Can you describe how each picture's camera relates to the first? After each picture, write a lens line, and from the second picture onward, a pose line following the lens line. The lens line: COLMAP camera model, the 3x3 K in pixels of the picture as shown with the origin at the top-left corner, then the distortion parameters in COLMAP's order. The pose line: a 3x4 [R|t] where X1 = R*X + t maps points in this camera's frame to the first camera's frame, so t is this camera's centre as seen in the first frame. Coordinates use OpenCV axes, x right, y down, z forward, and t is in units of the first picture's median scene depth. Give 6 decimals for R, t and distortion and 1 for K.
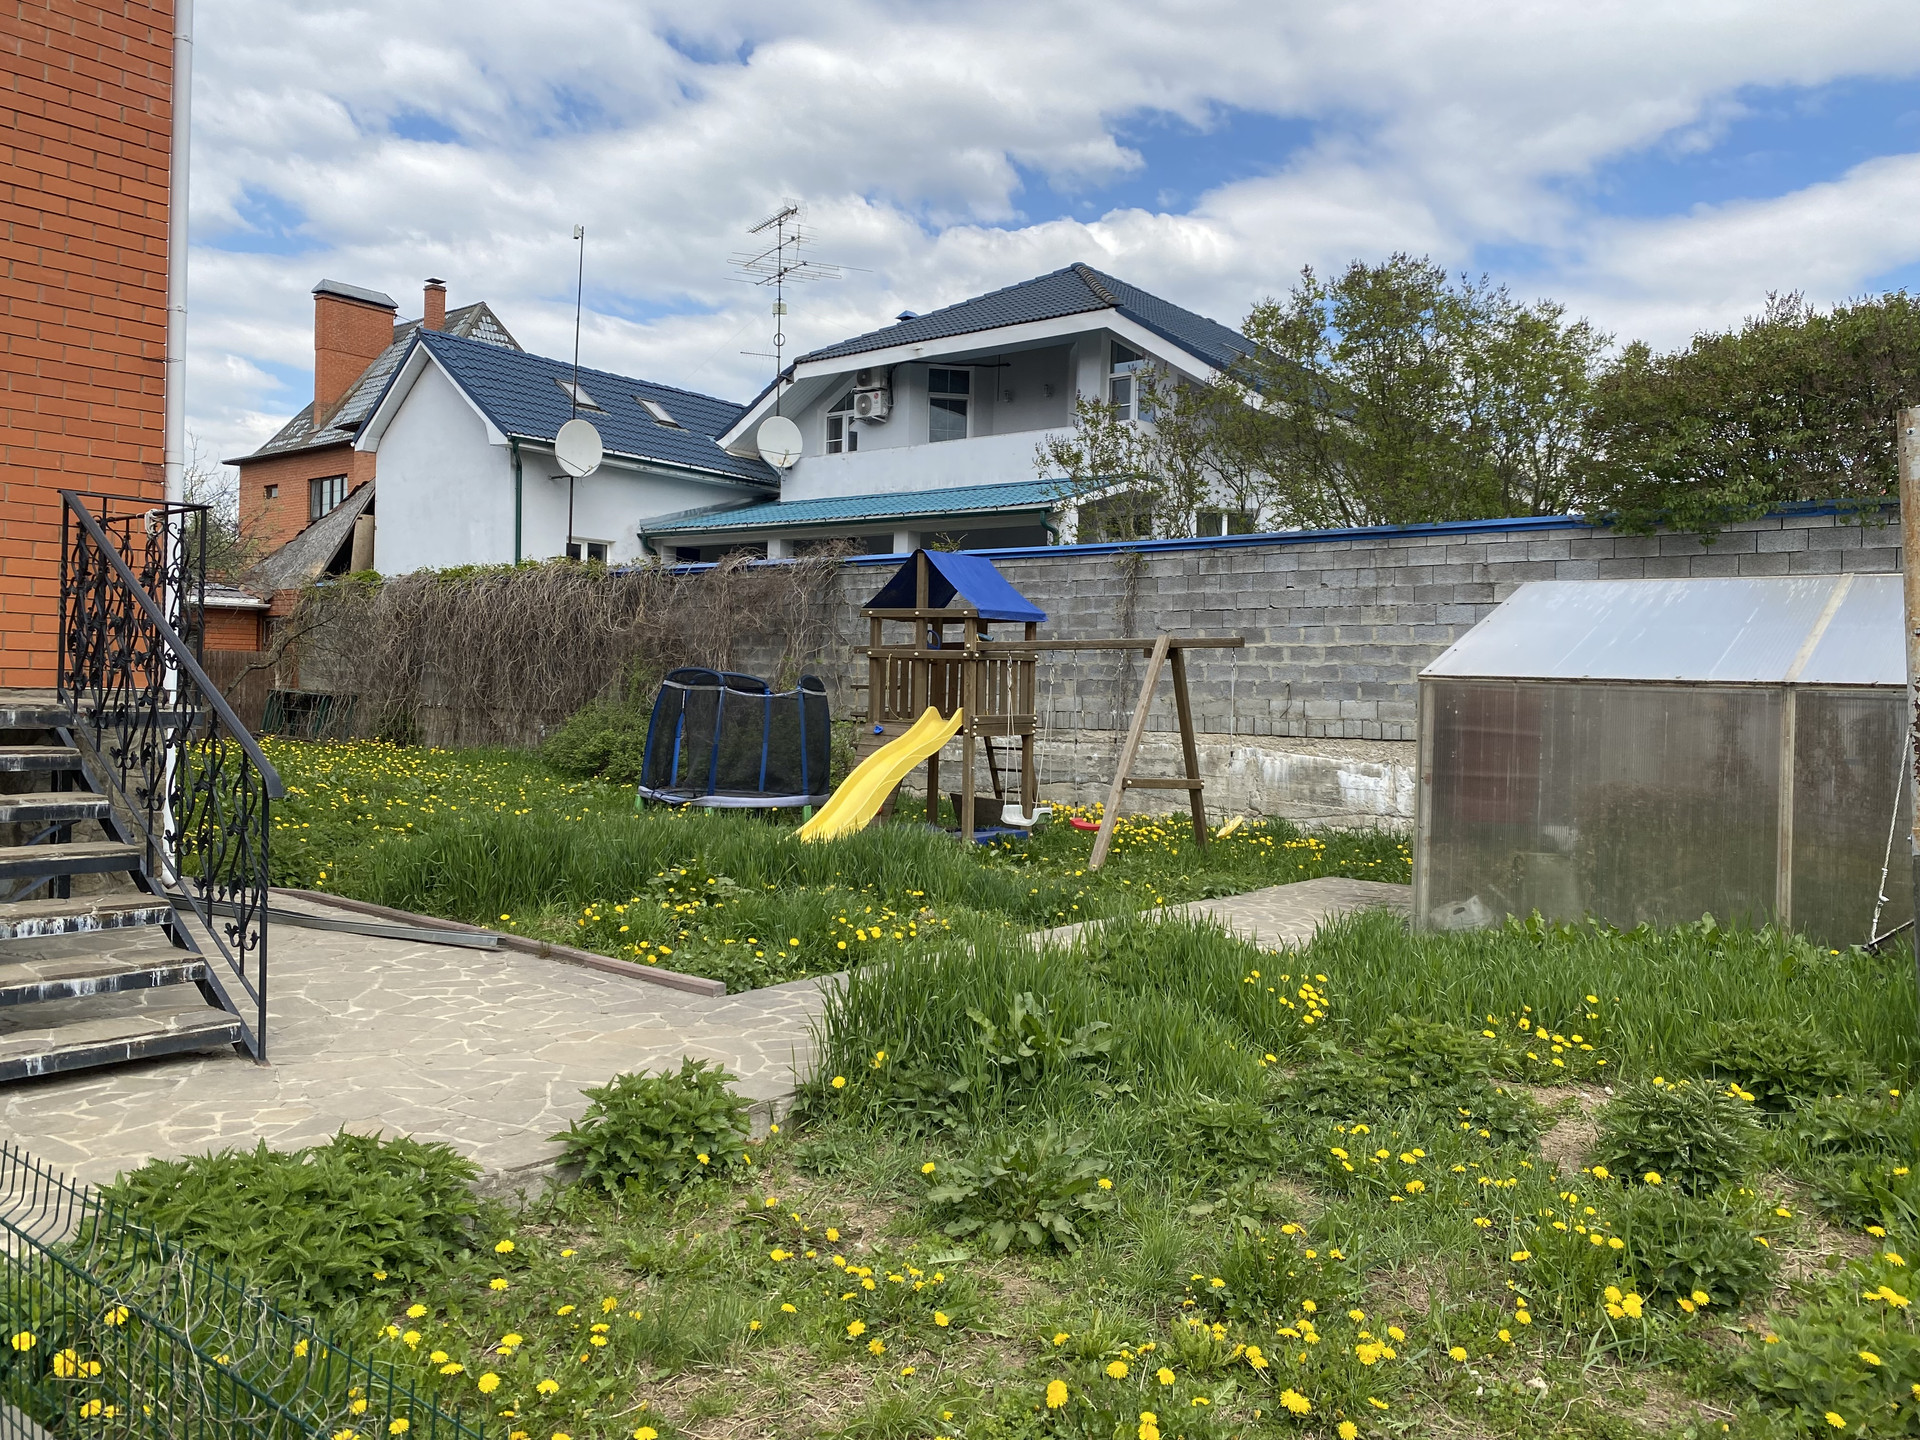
lens RADIAL K [[1475.8, 0, 957.2], [0, 1475.8, 718.9], [0, 0, 1]] dist [0.042454, -0.050882]
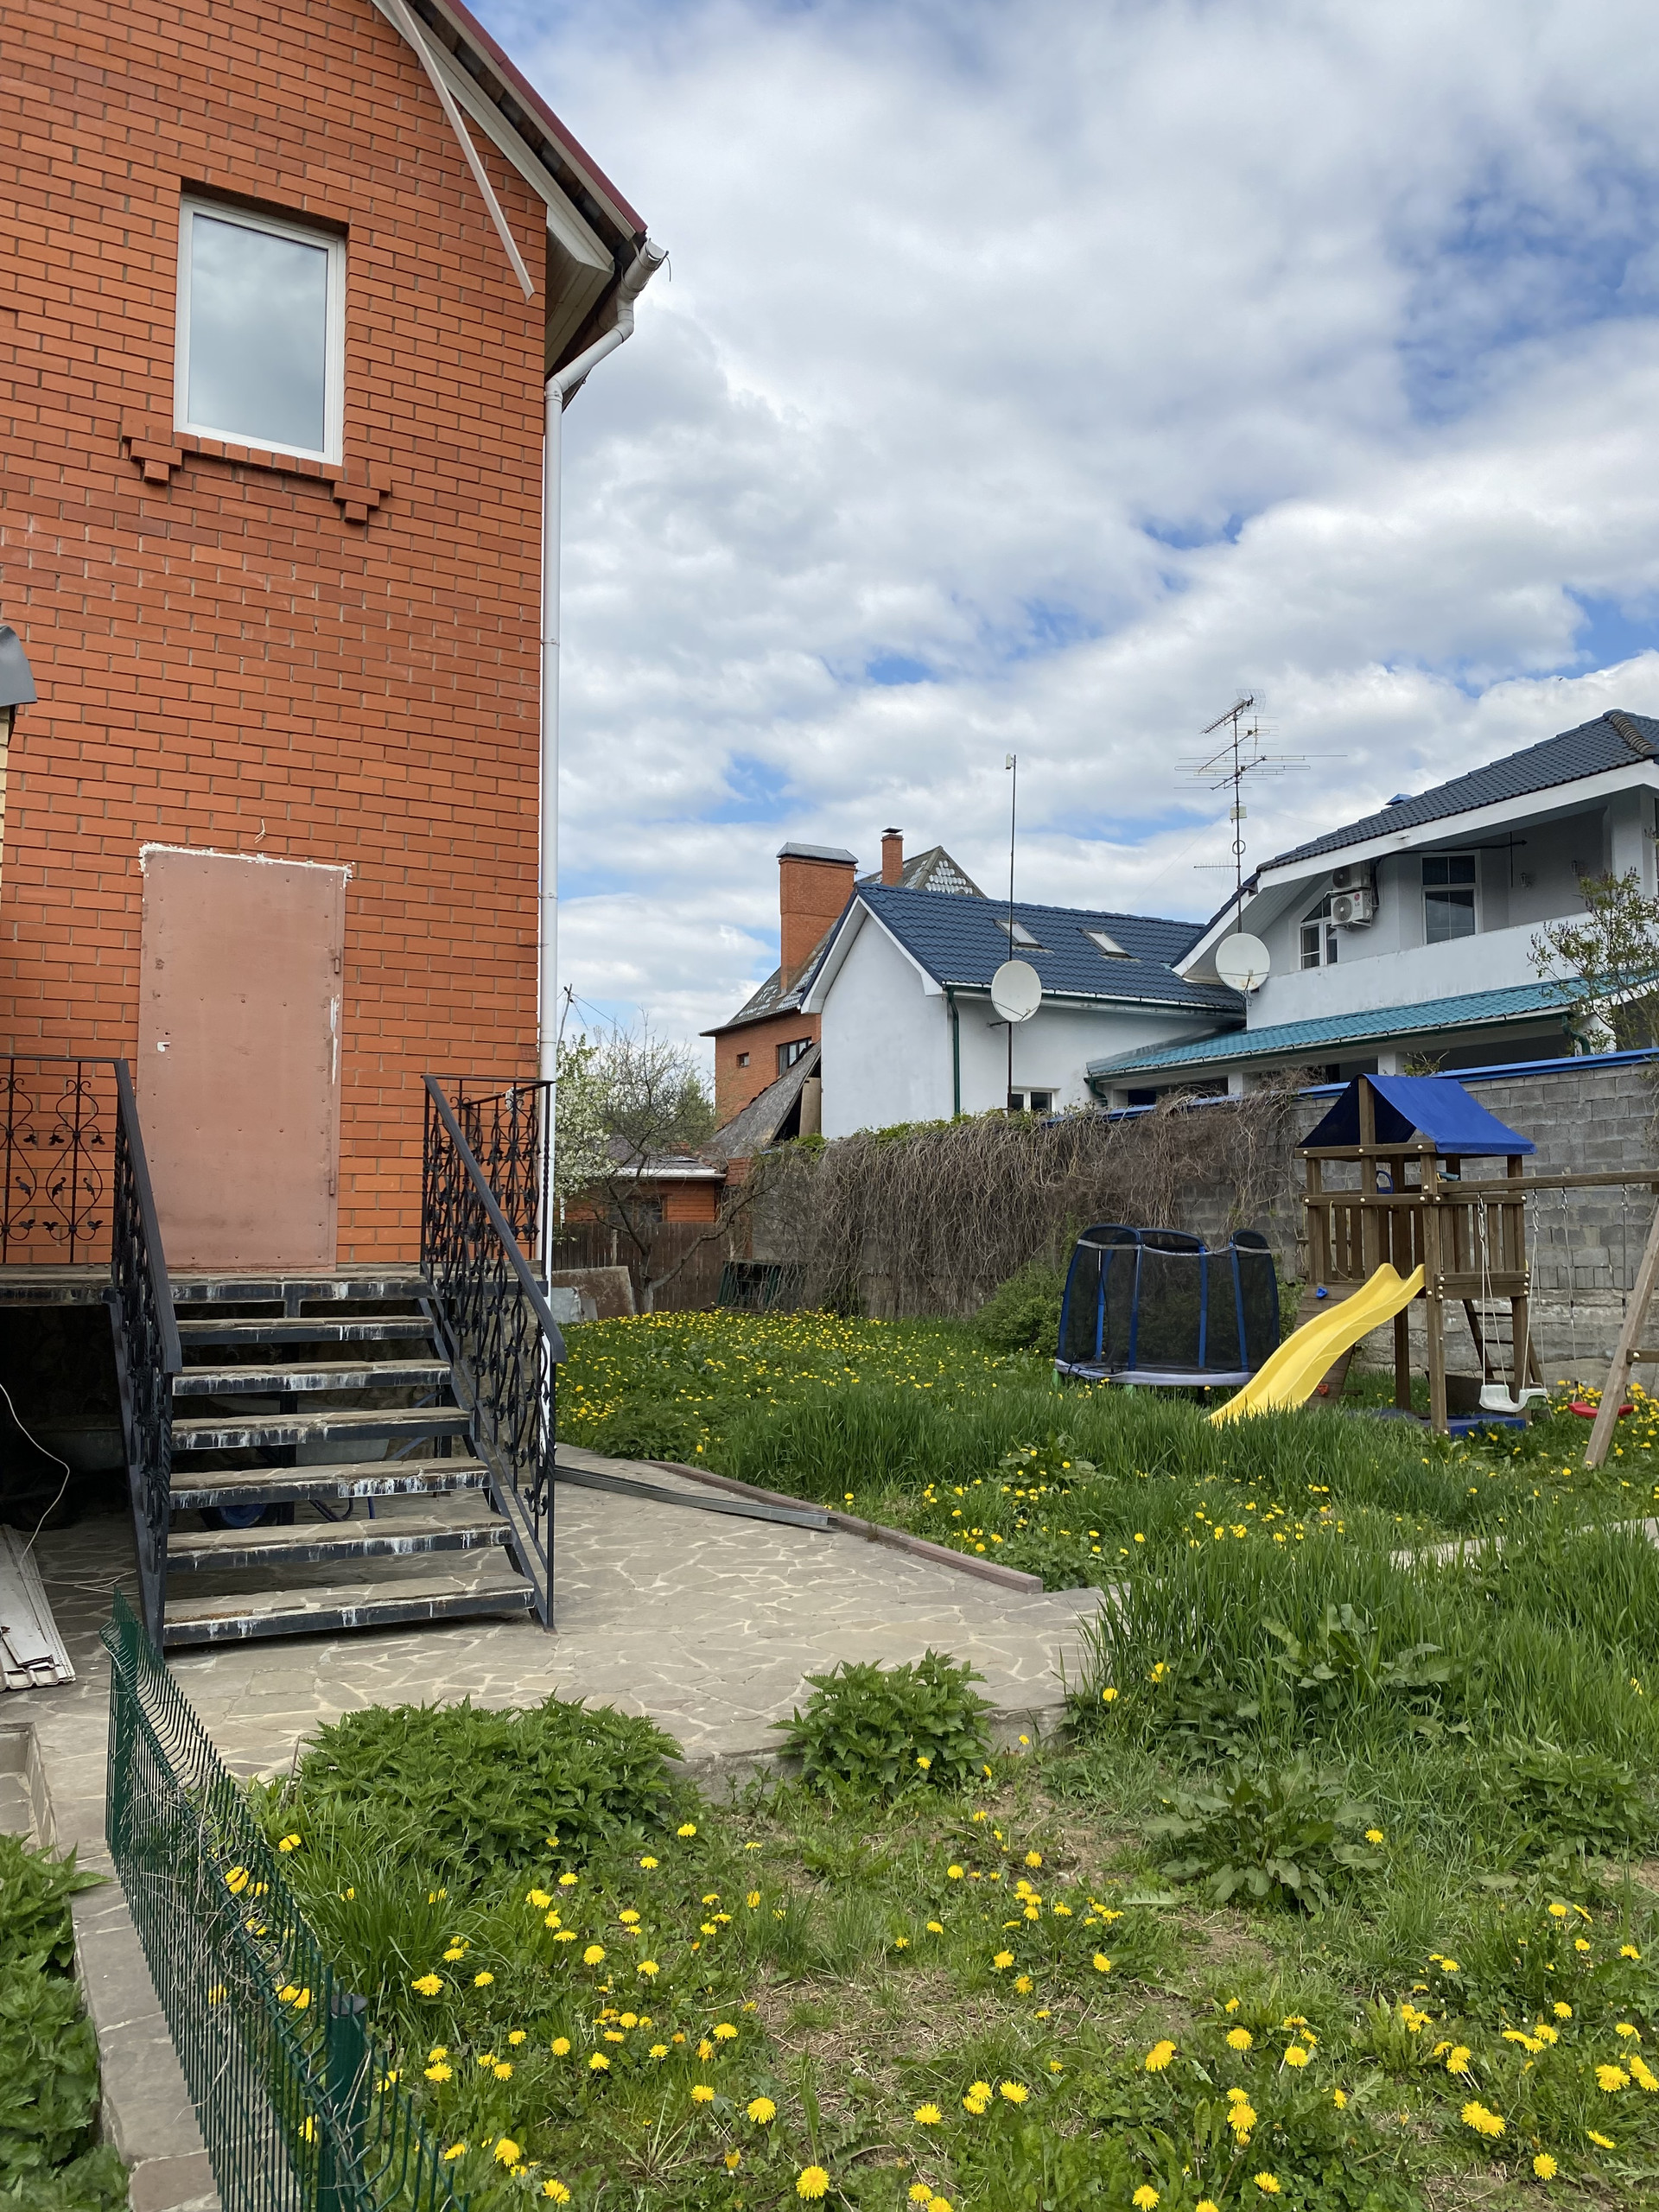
lens RADIAL K [[1700.2, 0, 834.5], [0, 1700.2, 1142.6], [0, 0, 1]] dist [0.042454, -0.050882]
pose [[0.922177, -0.049282, -0.383616, 0.106618], [0.016672, 0.995992, -0.087874, 0.005097], [0.386409, 0.074639, 0.919302, -0.006602]]
